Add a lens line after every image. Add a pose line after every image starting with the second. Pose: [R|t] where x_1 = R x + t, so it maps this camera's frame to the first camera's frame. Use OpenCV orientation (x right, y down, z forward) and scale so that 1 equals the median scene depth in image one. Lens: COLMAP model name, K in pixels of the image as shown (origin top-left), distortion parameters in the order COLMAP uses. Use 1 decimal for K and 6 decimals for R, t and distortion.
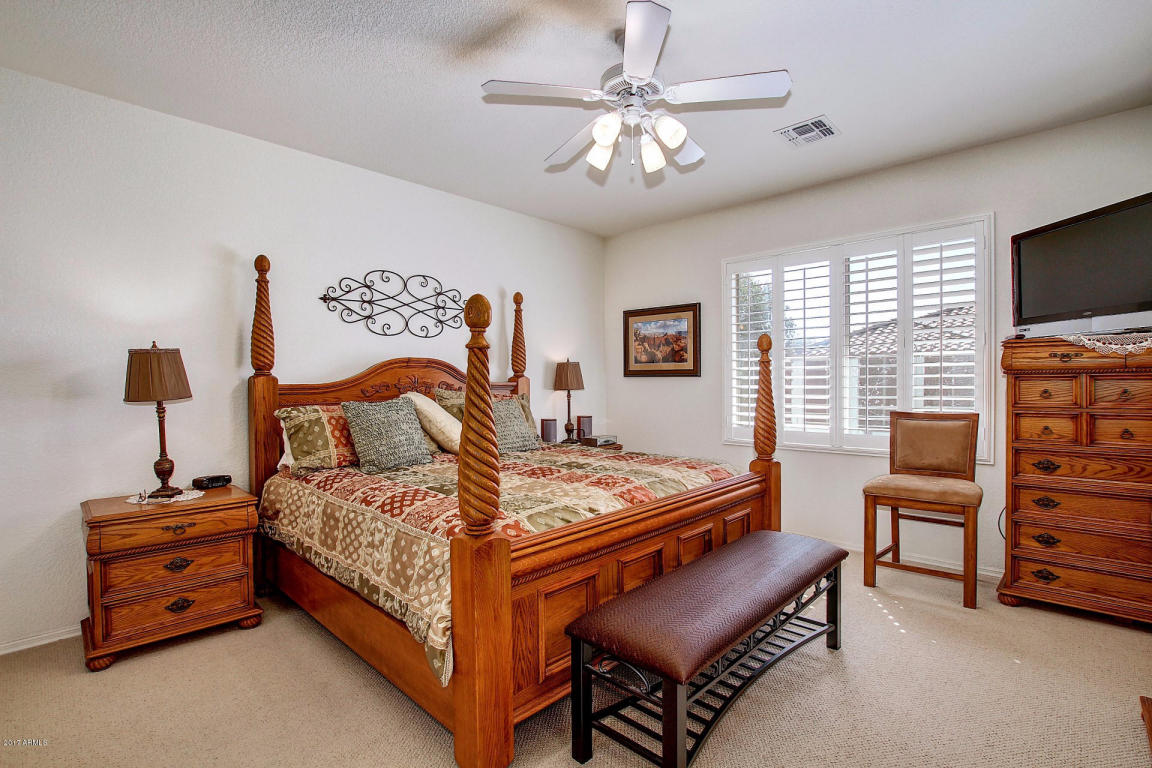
lens RADIAL K [[545.0, 0, 569.2], [0, 545.0, 378.1], [0, 0, 1]] dist [-0.033566, 0.003777]
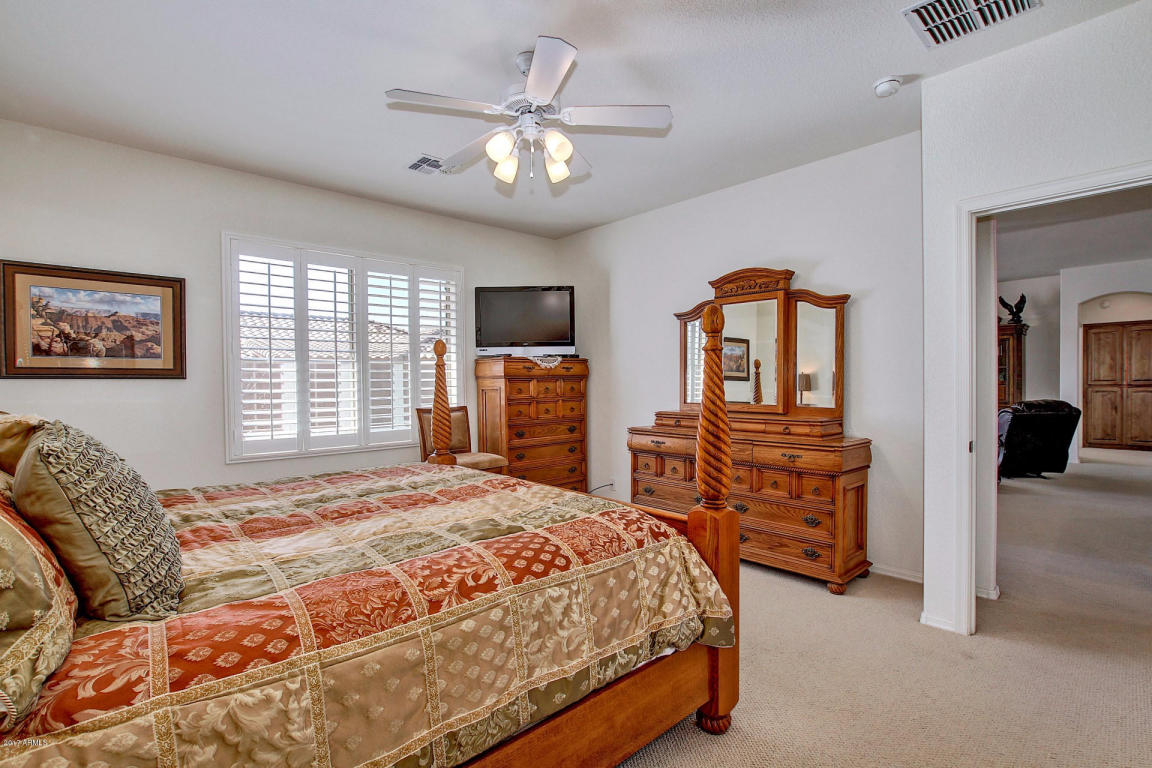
lens RADIAL K [[545.0, 0, 572.7], [0, 545.0, 392.2], [0, 0, 1]] dist [-0.033566, 0.003777]
pose [[0.058546, -0.011392, 0.998220, -0.455709], [0.002996, 0.999932, 0.011236, 0.009094], [-0.998280, 0.002333, 0.058576, 0.424558]]
